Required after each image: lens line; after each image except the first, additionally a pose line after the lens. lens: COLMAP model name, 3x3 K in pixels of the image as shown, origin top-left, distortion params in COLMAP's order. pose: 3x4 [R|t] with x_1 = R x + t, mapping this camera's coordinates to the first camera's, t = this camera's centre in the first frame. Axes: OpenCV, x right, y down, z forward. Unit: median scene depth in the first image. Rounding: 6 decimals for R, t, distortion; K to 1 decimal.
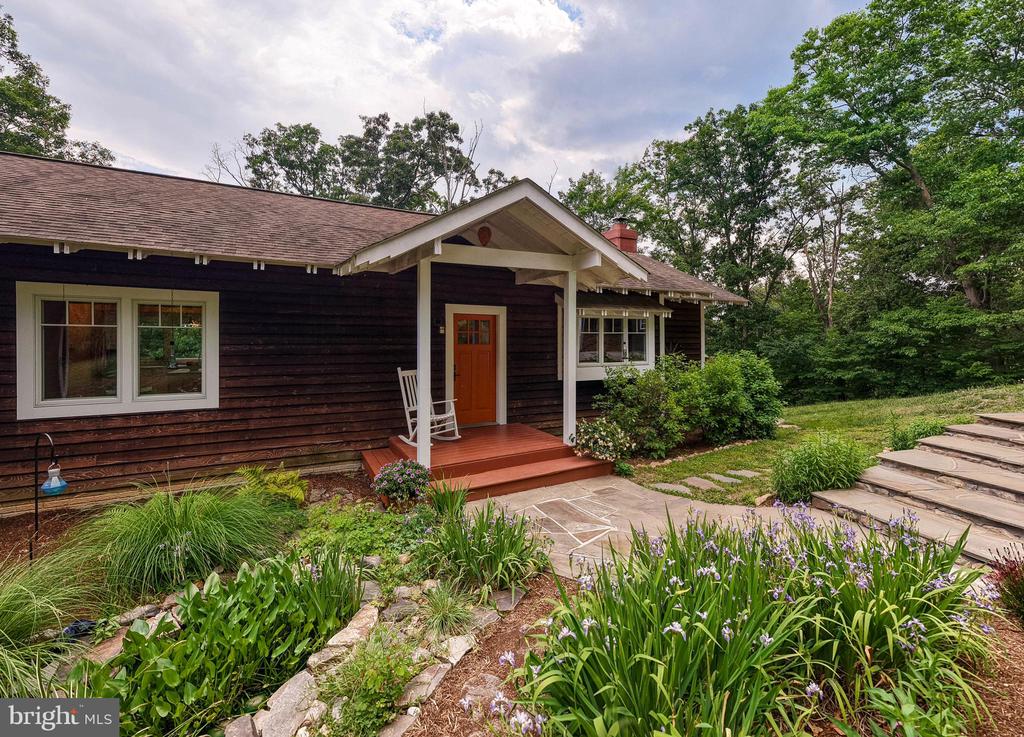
lens RADIAL K [[439.4, 0, 512.1], [0, 439.4, 341.3], [0, 0, 1]] dist [0.000050, -0.000774]
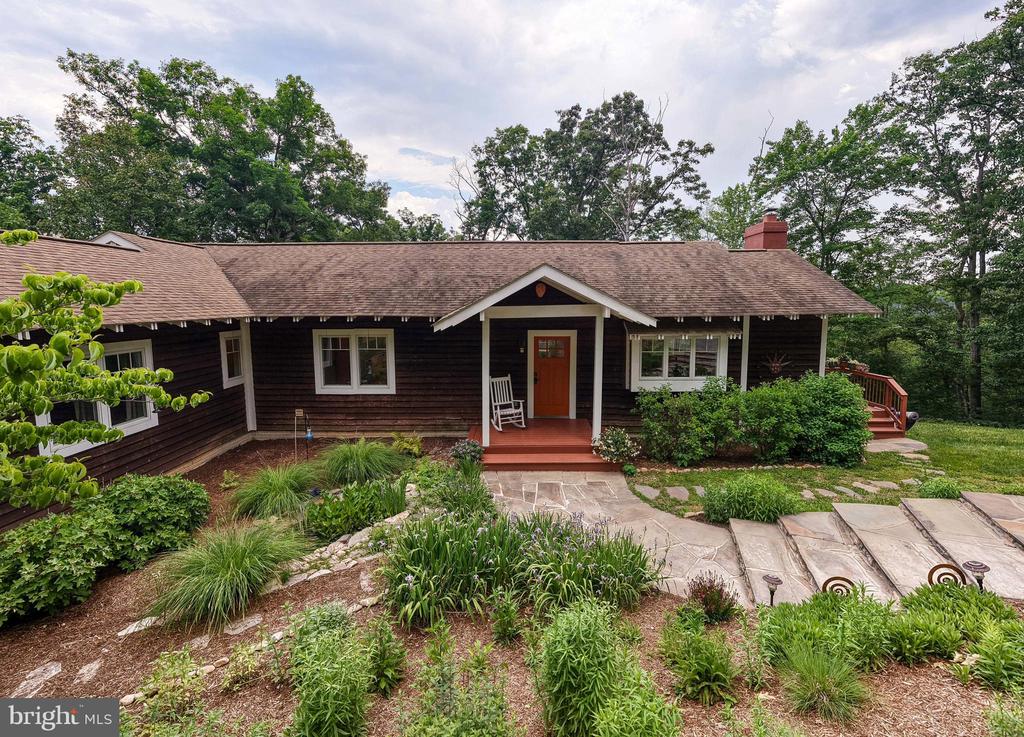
lens RADIAL K [[444.3, 0, 515.1], [0, 444.3, 349.1], [0, 0, 1]] dist [0.012780, -0.000587]
pose [[0.862041, 0.053530, -0.504004, 0.588886], [0.009447, 0.992537, 0.121575, -0.220497], [0.506751, -0.109564, 0.855102, -0.253044]]
